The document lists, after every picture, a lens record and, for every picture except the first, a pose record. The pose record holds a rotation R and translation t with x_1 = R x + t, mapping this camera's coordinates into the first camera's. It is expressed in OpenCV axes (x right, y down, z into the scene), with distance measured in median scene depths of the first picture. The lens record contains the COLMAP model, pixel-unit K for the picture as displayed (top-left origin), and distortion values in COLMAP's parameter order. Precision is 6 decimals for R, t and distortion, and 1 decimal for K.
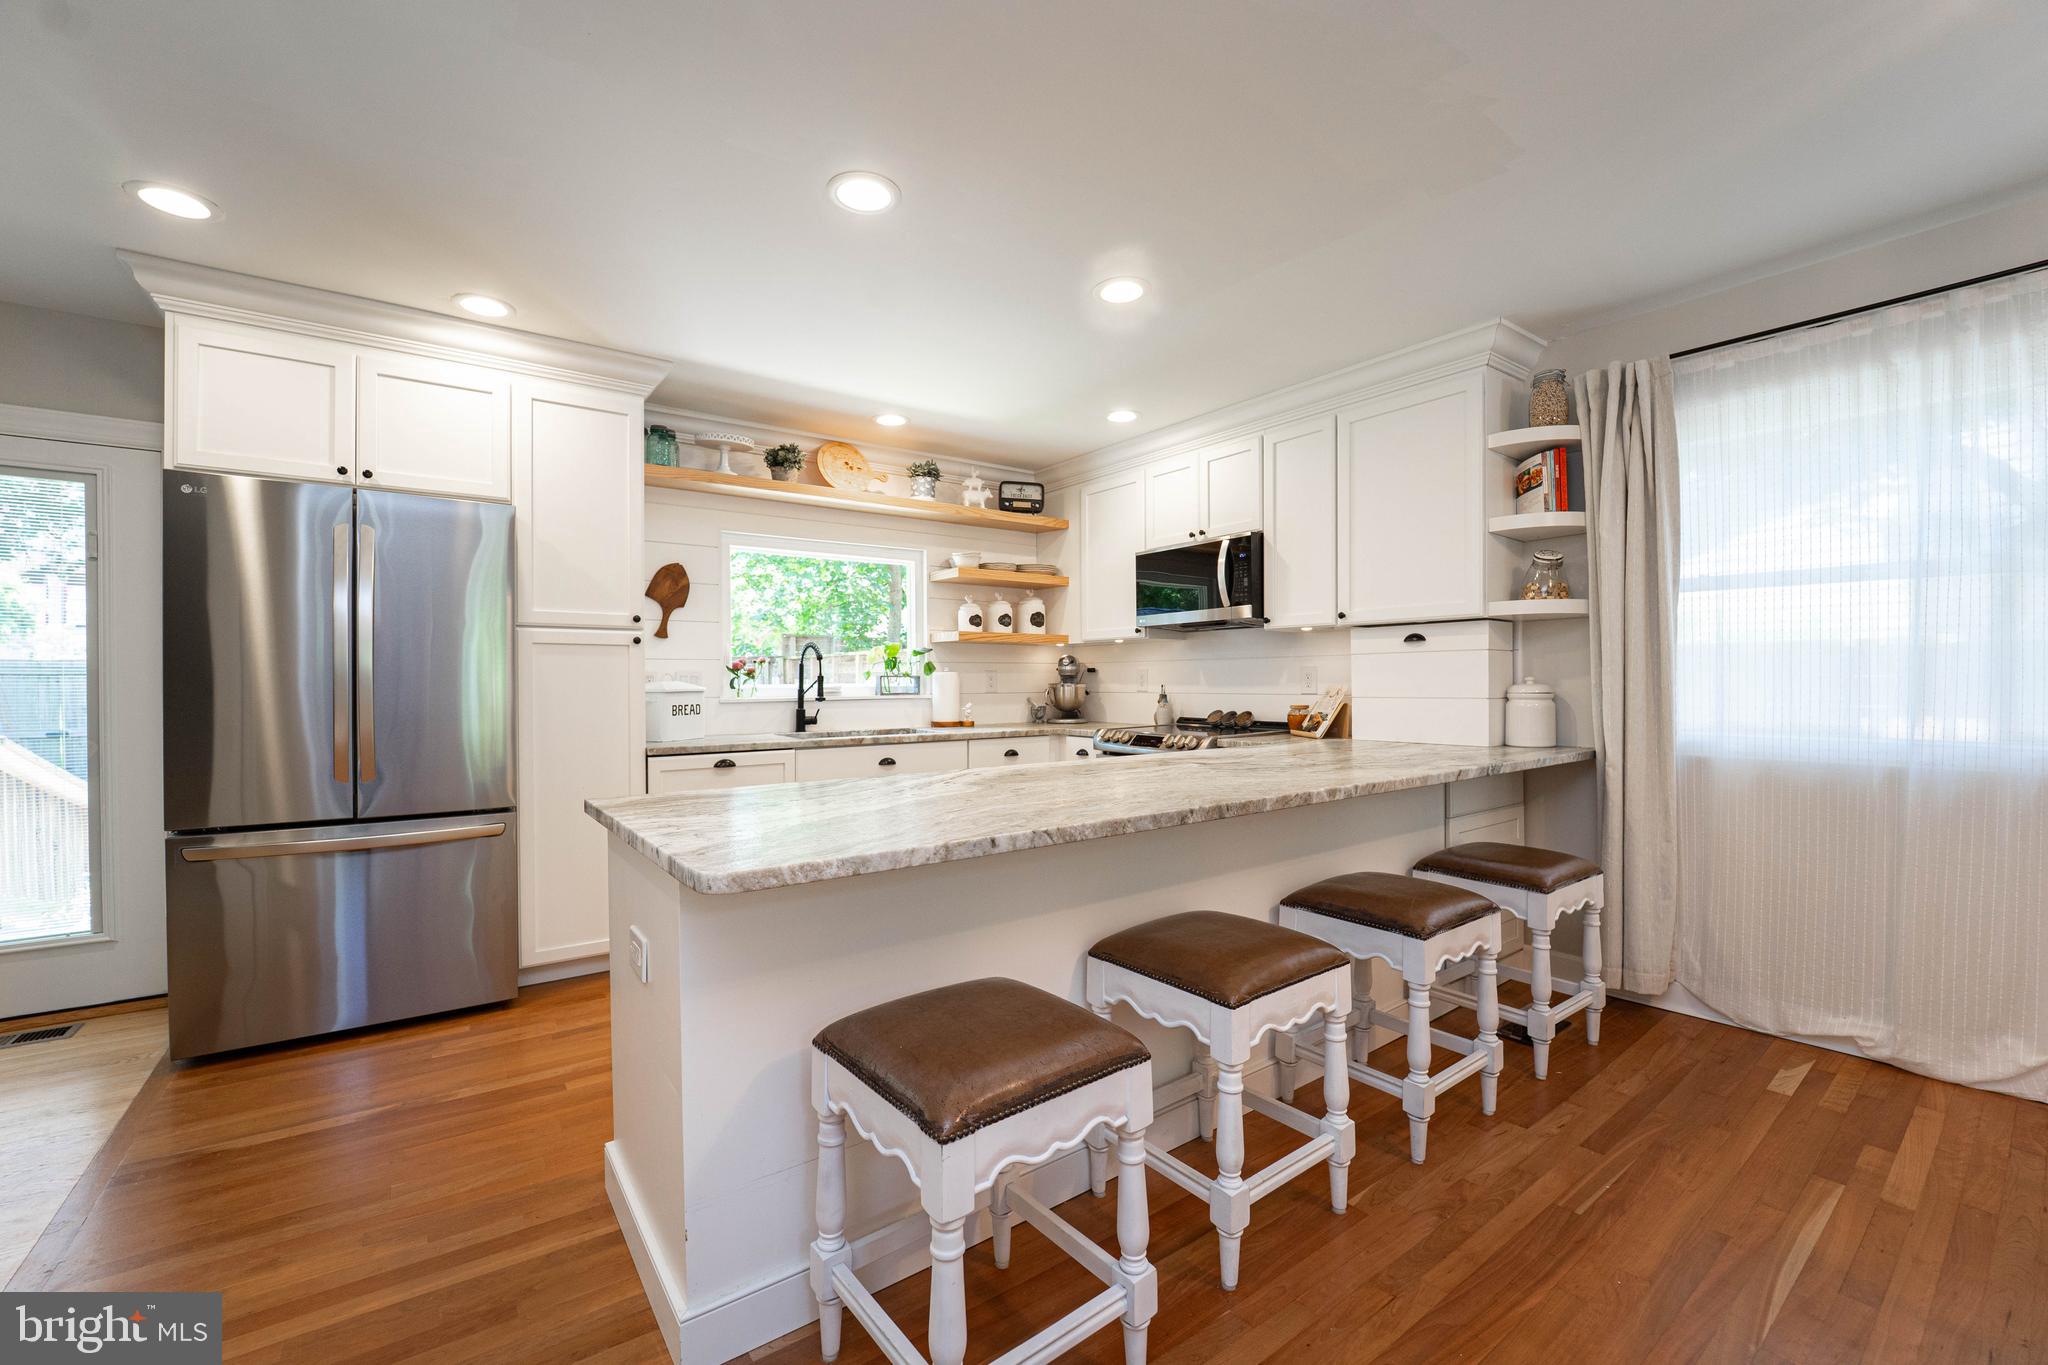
lens RADIAL K [[833.9, 0, 1028.0], [0, 833.9, 686.0], [0, 0, 1]] dist [-0.022519, -0.000495]
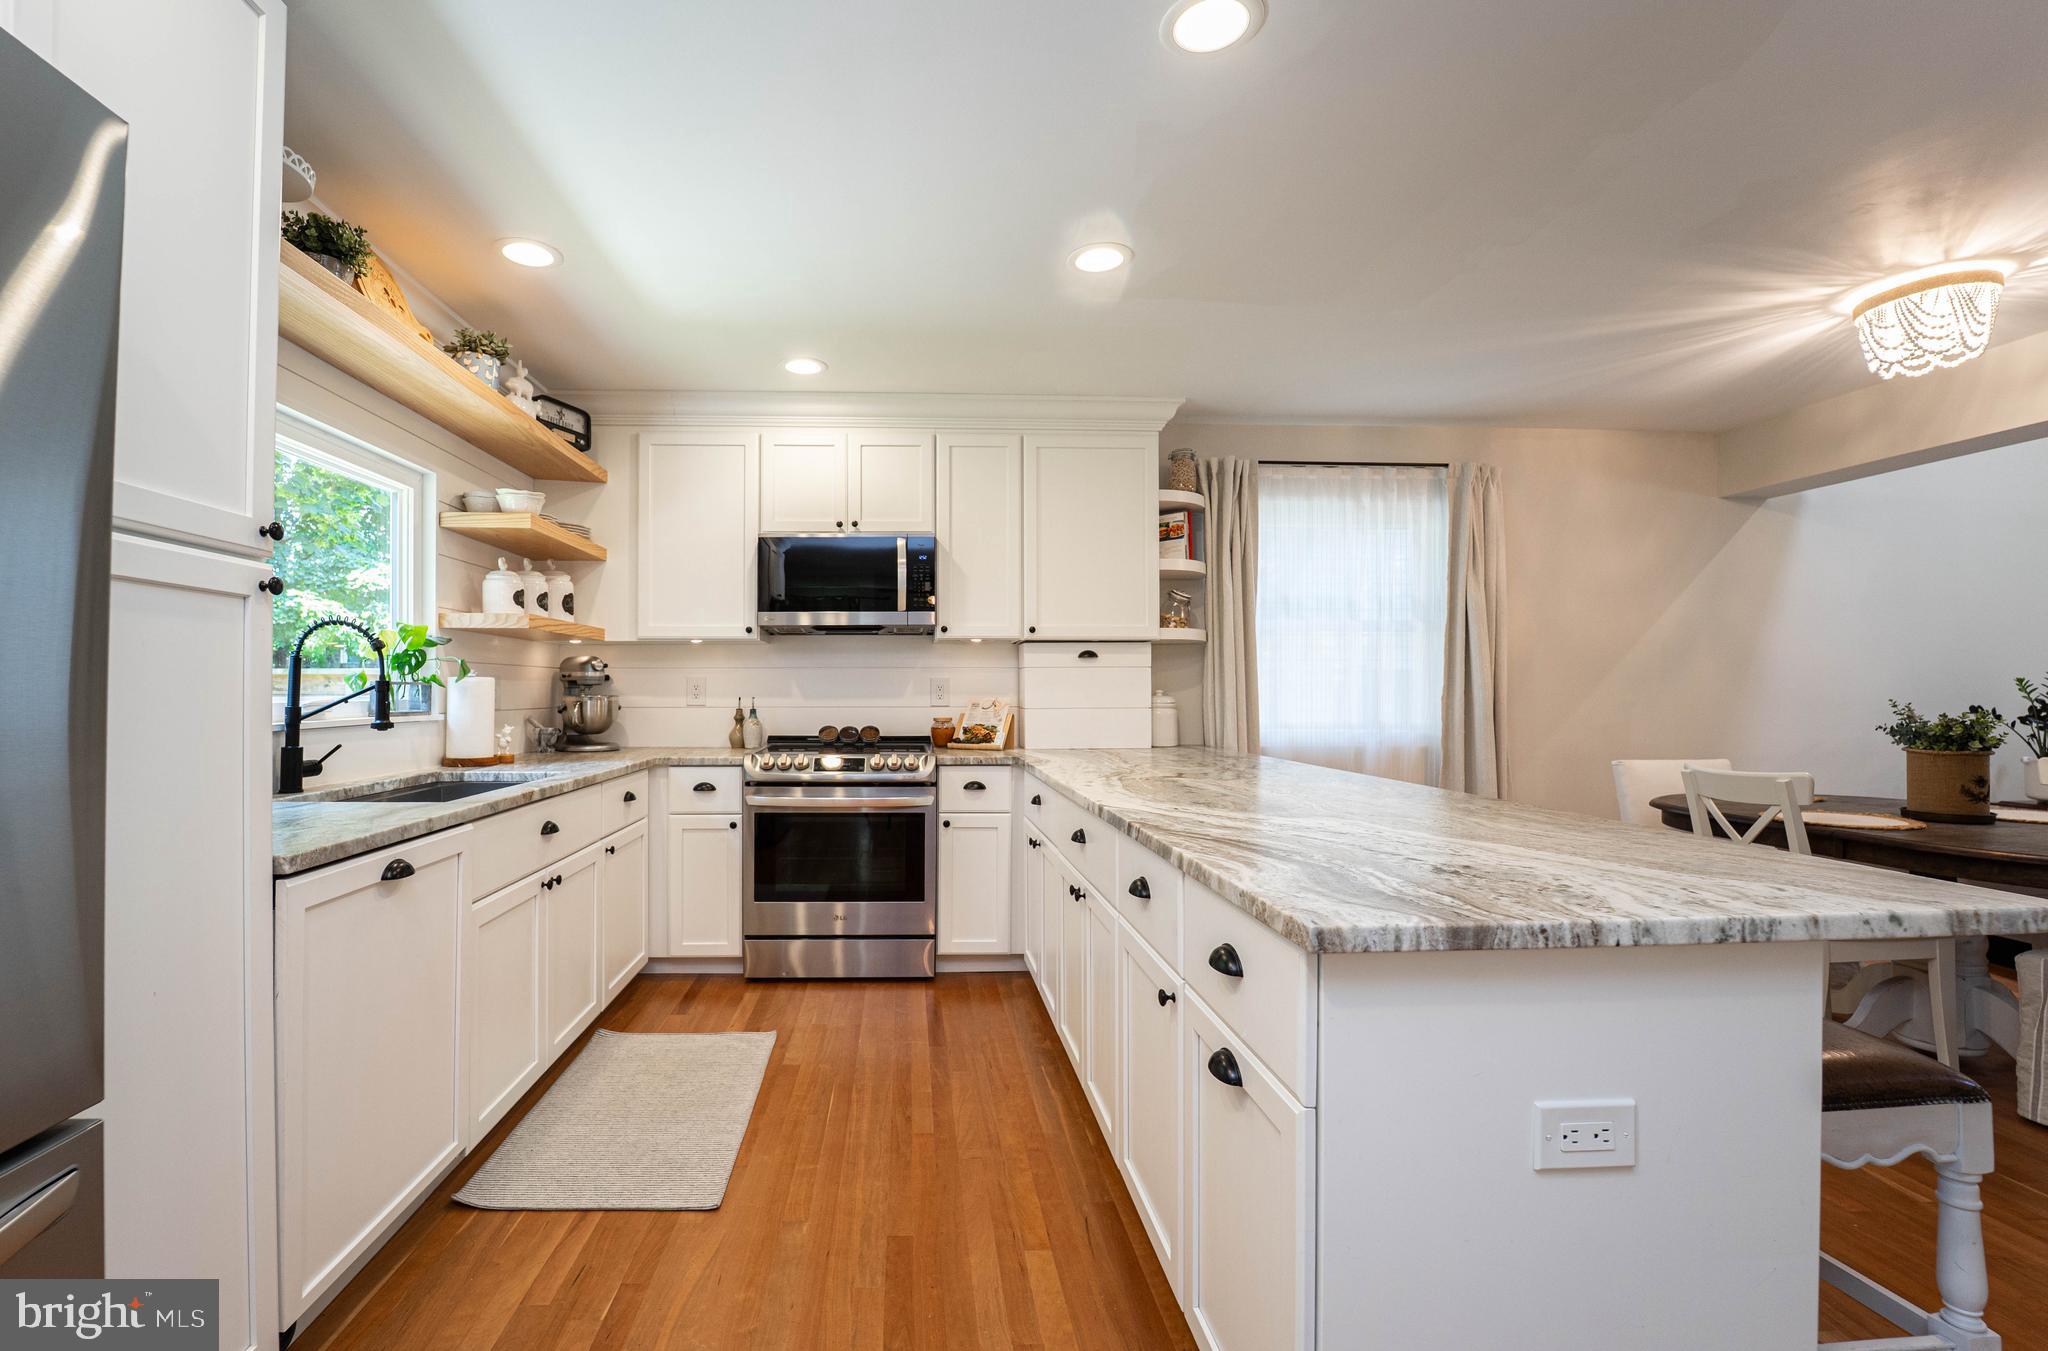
lens RADIAL K [[846.5, 0, 1024.6], [0, 846.5, 684.9], [0, 0, 1]] dist [-0.028444, -0.000025]
pose [[0.569275, 0.010372, 0.822081, -0.445857], [0.002558, 0.999893, -0.014387, -0.001105], [-0.822143, 0.010293, 0.569188, 0.367147]]
